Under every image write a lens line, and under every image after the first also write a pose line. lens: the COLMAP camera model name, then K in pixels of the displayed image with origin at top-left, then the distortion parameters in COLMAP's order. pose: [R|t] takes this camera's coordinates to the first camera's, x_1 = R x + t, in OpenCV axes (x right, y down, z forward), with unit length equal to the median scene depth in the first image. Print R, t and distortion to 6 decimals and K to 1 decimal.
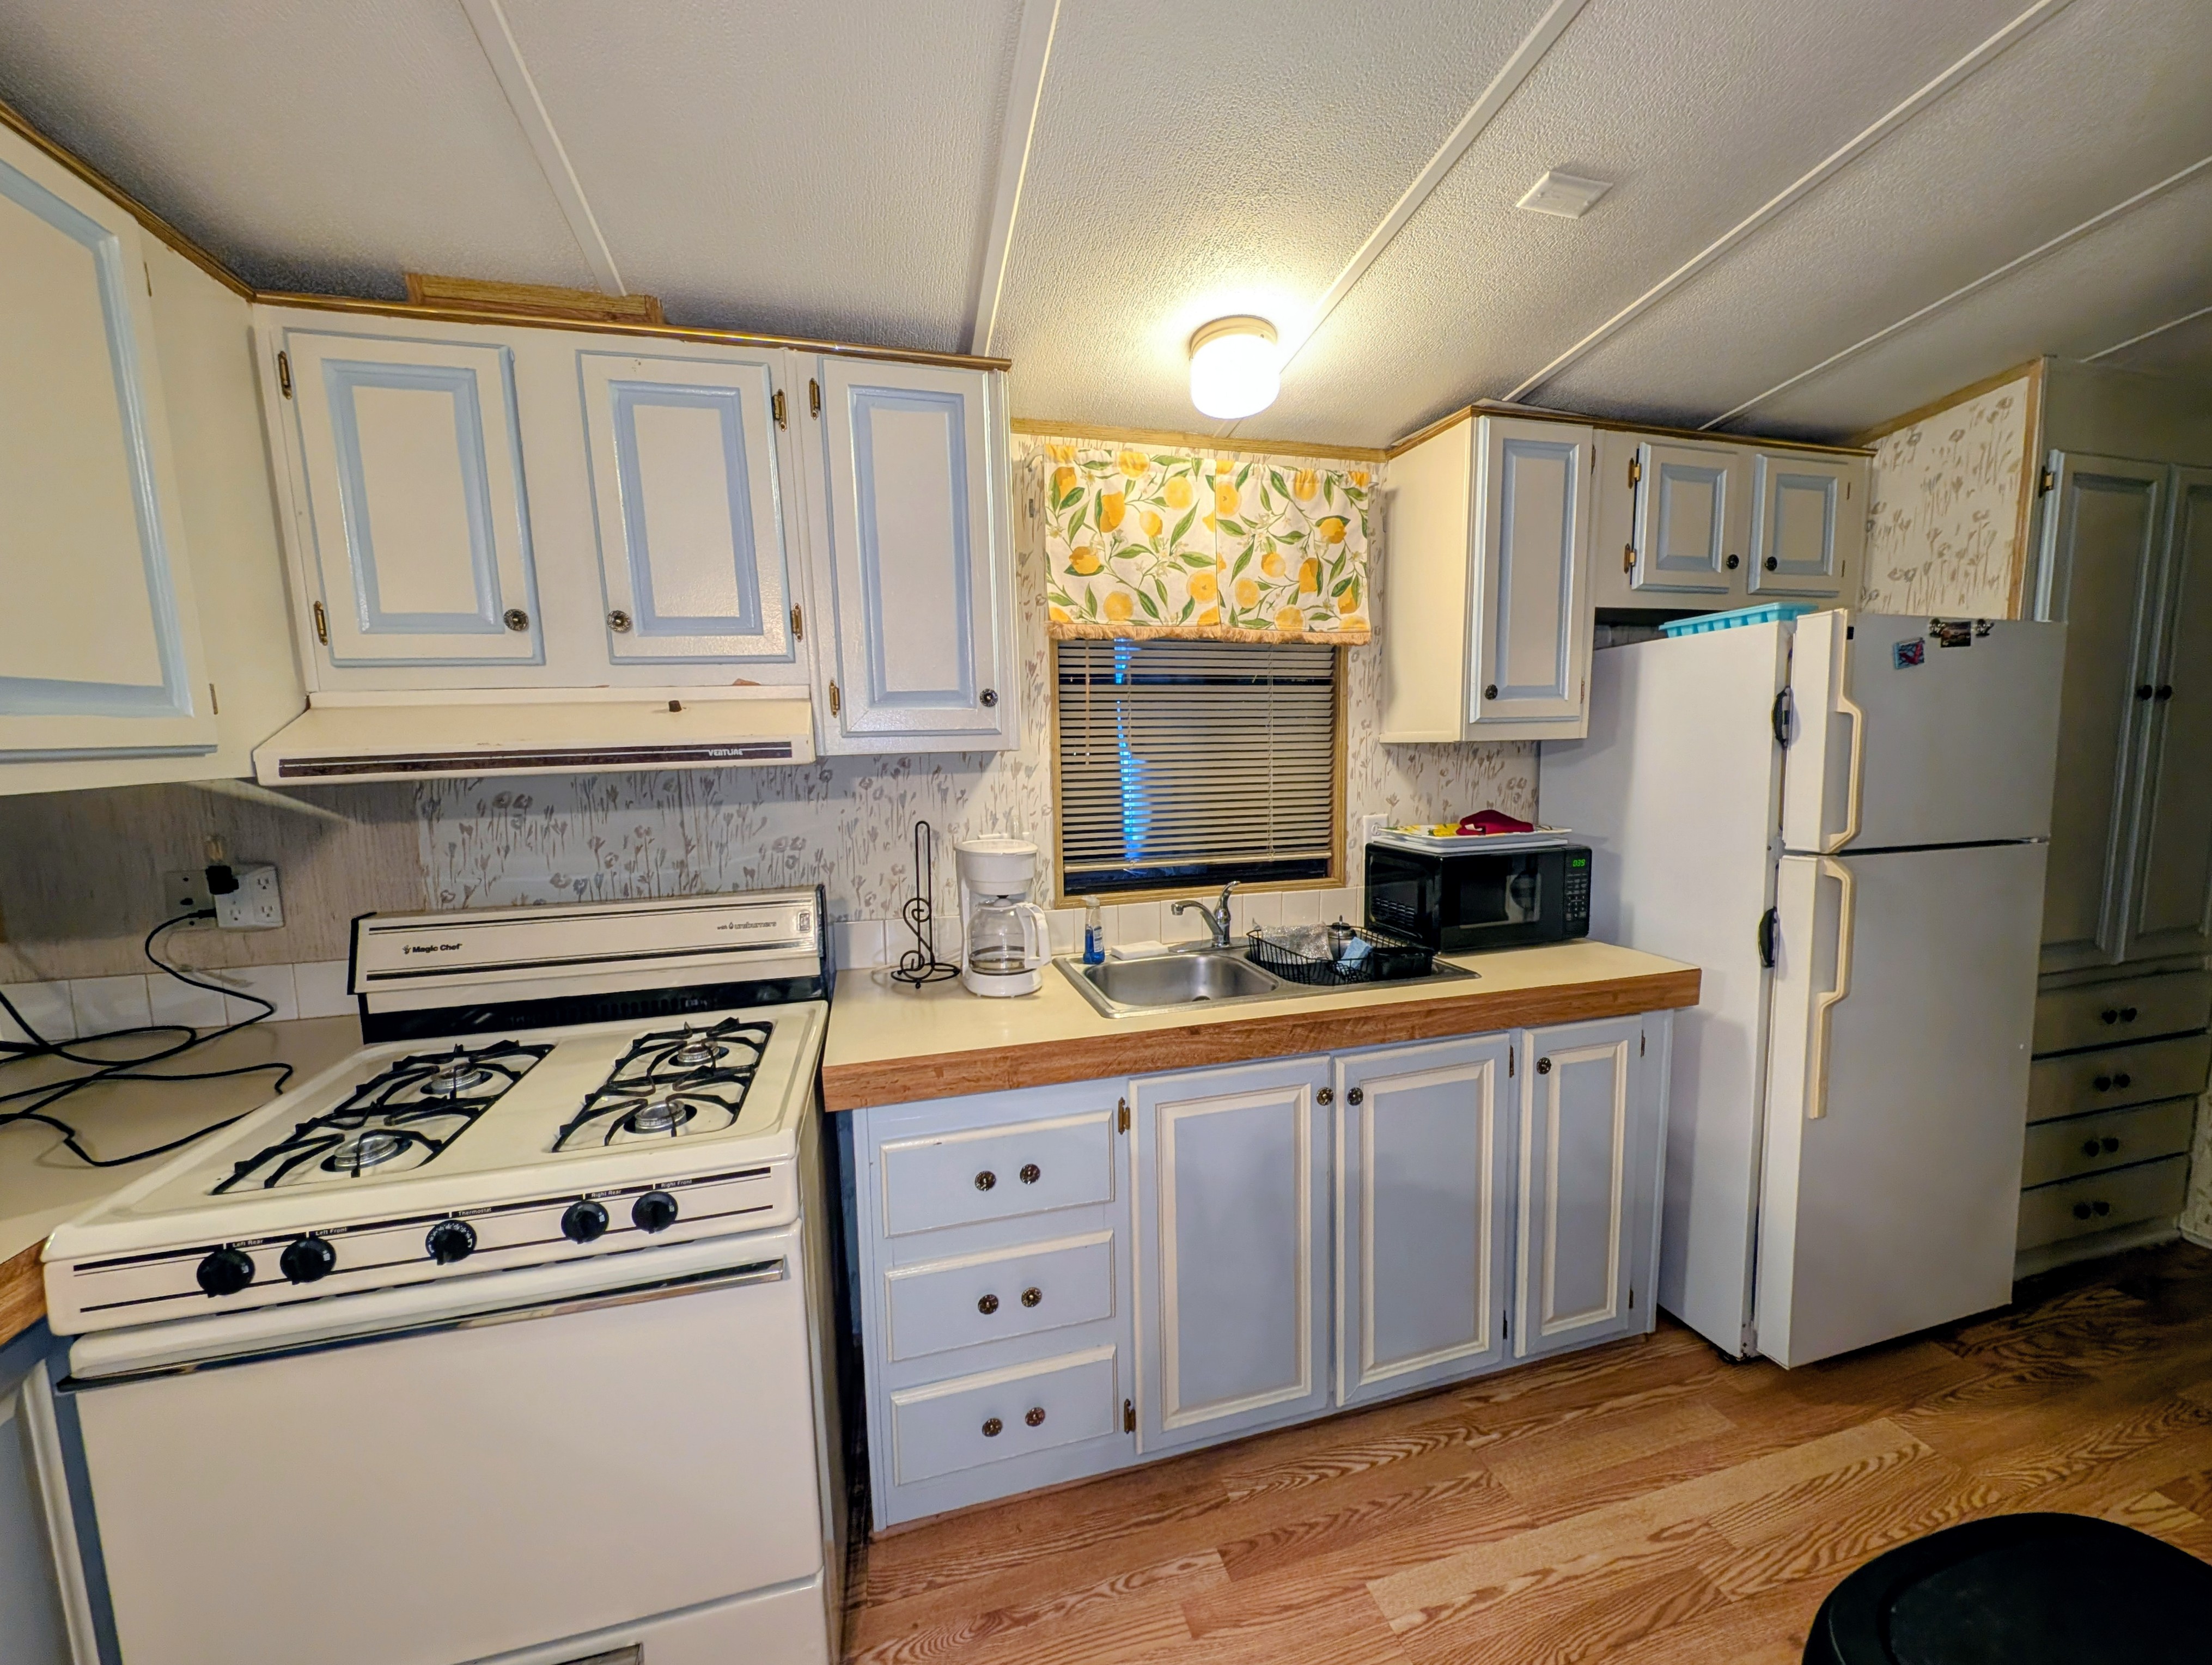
lens RADIAL K [[839.8, 0, 1099.1], [0, 839.8, 834.3], [0, 0, 1]] dist [0.014738, -0.008516]
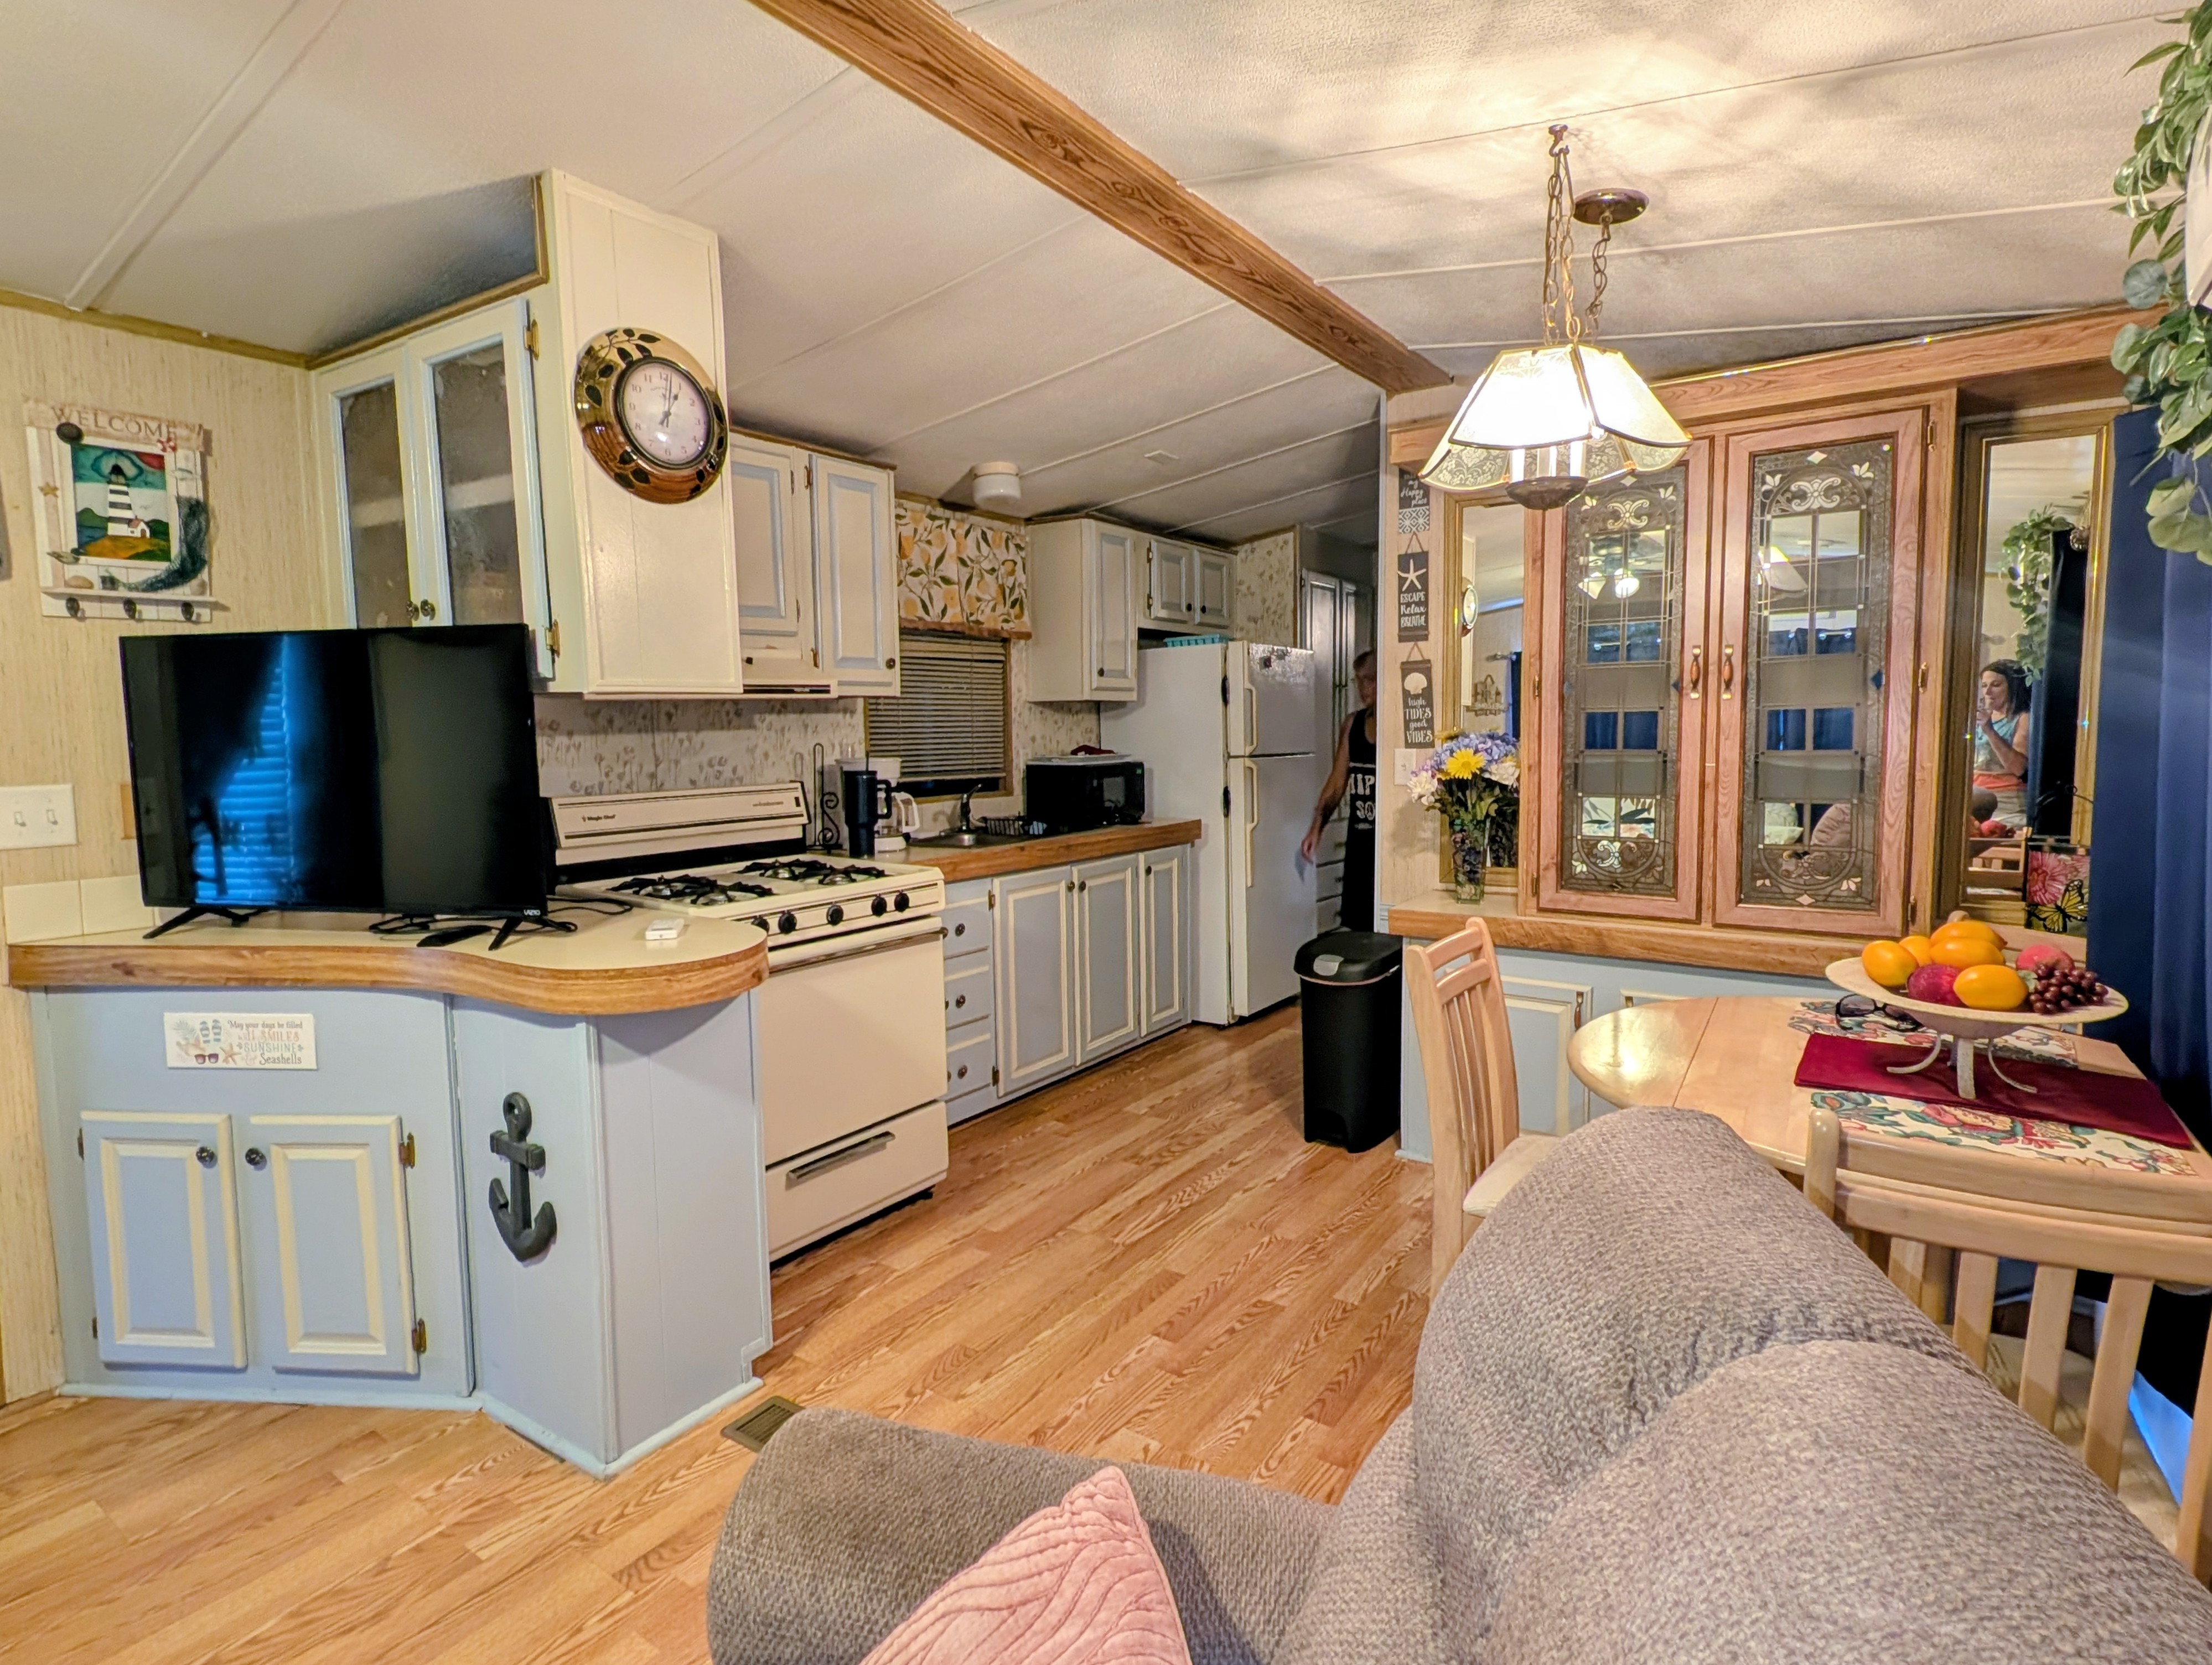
lens RADIAL K [[1121.6, 0, 1118.3], [0, 1121.6, 813.3], [0, 0, 1]] dist [0.013587, -0.010337]
pose [[0.767802, -0.039985, 0.639439, -1.146588], [0.064647, 0.997792, -0.015232, 0.183838], [-0.637418, 0.053033, 0.768691, -0.911760]]
